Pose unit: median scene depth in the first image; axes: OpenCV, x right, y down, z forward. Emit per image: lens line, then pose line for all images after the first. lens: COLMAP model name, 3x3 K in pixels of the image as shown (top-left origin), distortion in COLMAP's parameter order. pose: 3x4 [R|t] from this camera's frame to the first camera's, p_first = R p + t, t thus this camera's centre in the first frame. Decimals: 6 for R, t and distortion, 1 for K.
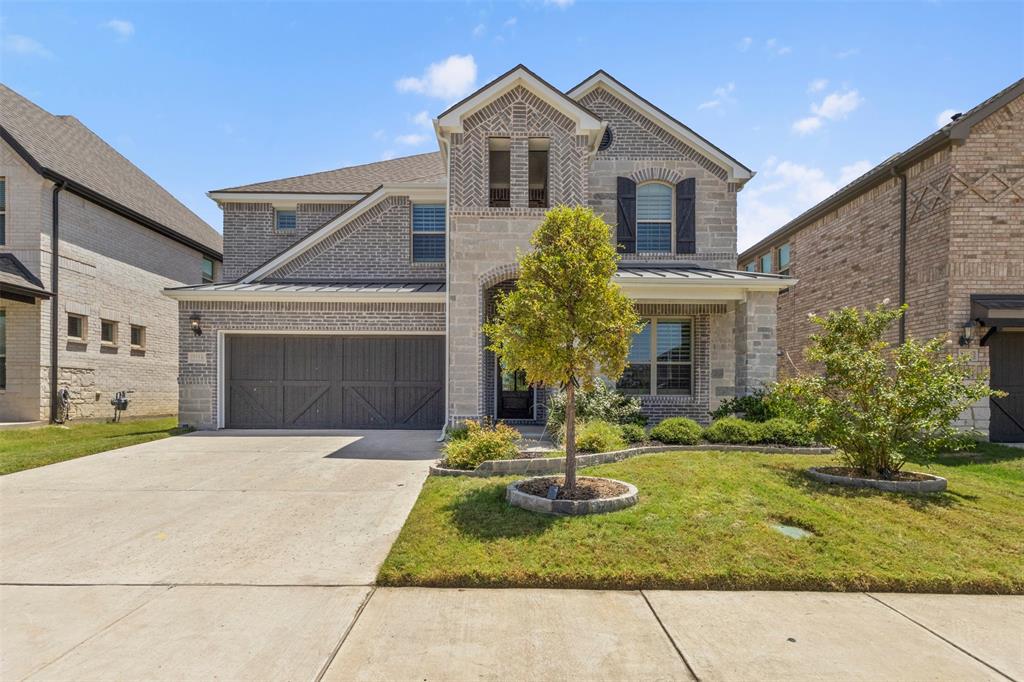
lens RADIAL K [[556.5, 0, 512.0], [0, 556.5, 359.2], [0, 0, 1]] dist [0.012350, 0.000034]
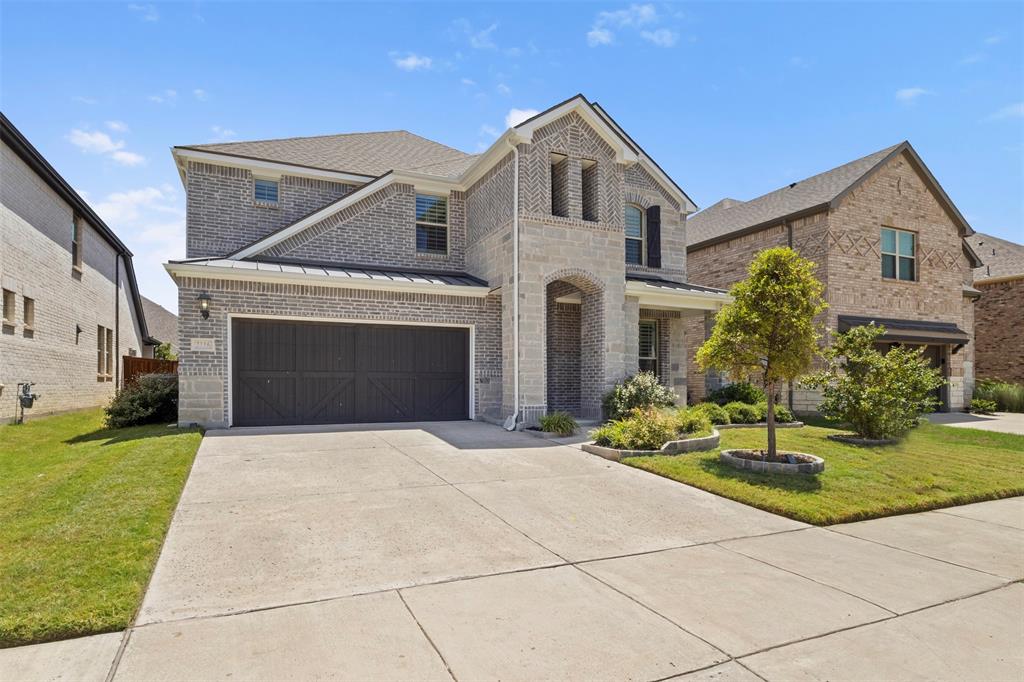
lens RADIAL K [[571.0, 0, 512.0], [0, 571.0, 341.0], [0, 0, 1]] dist [-0.023247, 0.018709]
pose [[0.907125, 0.026571, 0.420022, -0.496963], [-0.022774, 0.999642, -0.014054, -0.006398], [-0.420245, 0.003183, 0.907405, 0.011006]]
